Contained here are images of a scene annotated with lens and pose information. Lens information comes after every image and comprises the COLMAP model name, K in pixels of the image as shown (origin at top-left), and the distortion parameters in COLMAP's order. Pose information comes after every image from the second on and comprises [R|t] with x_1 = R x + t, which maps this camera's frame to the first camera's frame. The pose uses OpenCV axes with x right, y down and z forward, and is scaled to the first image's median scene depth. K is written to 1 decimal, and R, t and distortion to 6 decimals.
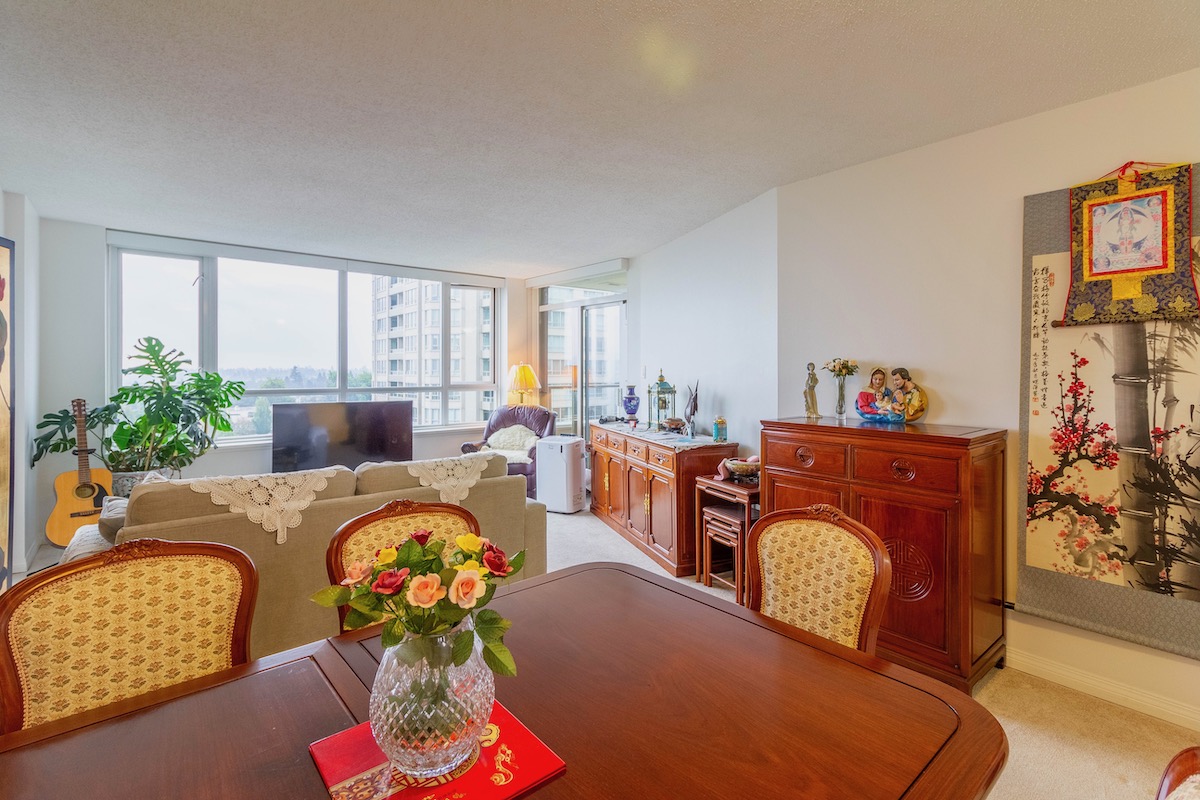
lens RADIAL K [[560.9, 0, 575.5], [0, 560.9, 385.8], [0, 0, 1]] dist [0.001070, 0.000317]
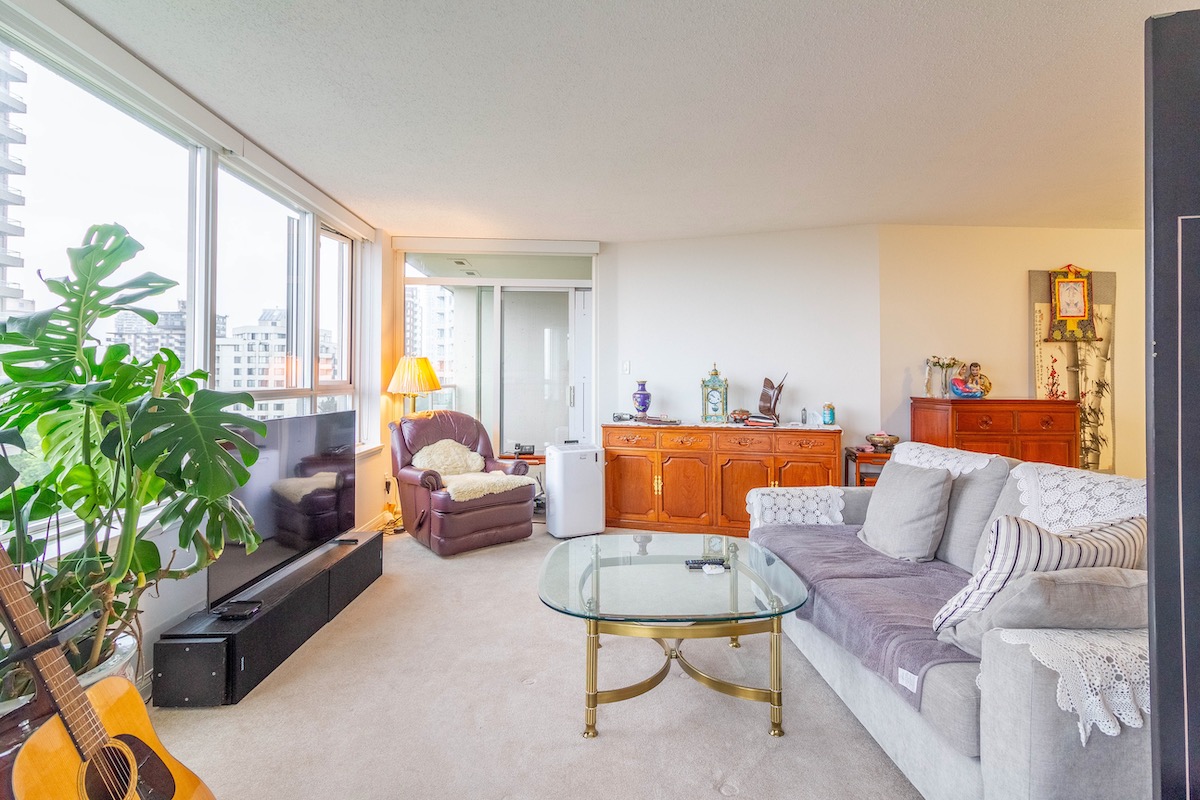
lens RADIAL K [[560.9, 0, 575.5], [0, 560.9, 385.8], [0, 0, 1]] dist [0.001070, 0.000317]
pose [[0.583026, -0.004592, 0.812440, -1.647780], [0.019867, 0.999766, -0.008606, 0.029824], [-0.812210, 0.021158, 0.582981, 1.200697]]
